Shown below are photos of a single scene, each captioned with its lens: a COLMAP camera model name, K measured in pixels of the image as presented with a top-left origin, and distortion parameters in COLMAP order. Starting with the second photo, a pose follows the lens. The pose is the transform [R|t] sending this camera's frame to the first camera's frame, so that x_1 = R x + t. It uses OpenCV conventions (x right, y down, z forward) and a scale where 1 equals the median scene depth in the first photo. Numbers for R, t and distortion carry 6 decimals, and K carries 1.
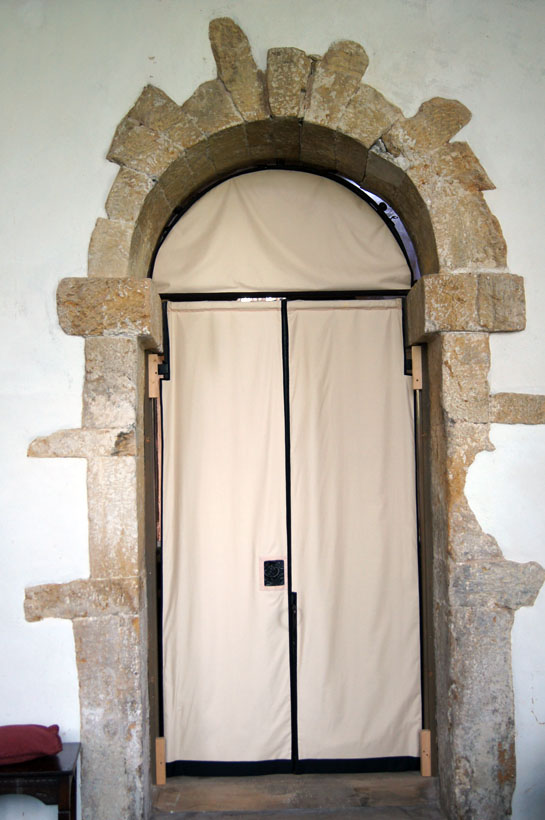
lens RADIAL K [[984.5, 0, 272.3], [0, 984.5, 409.4], [0, 0, 1]] dist [-0.040609, 0.000000]
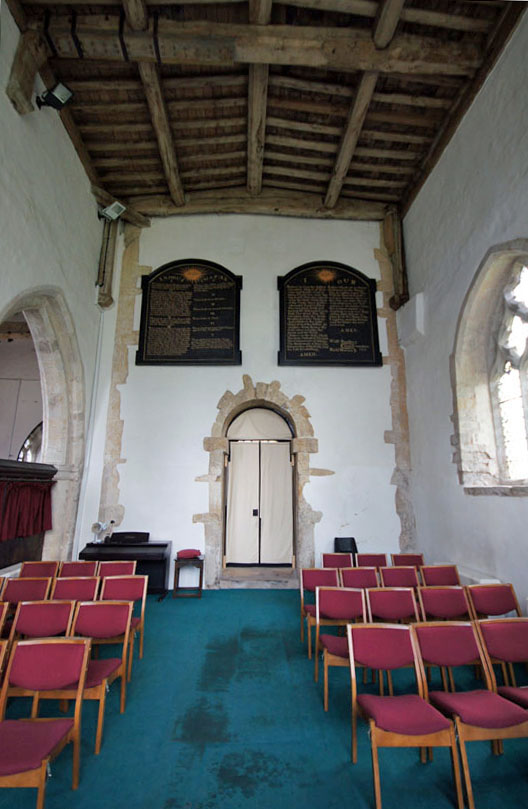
lens RADIAL K [[376.1, 0, 261.8], [0, 376.1, 405.2], [0, 0, 1]] dist [0.000521, 0.000018]
pose [[0.999686, 0.019299, -0.016009, 0.045089], [-0.021339, 0.990064, -0.138988, -0.051839], [0.013168, 0.139285, 0.990165, -0.564058]]
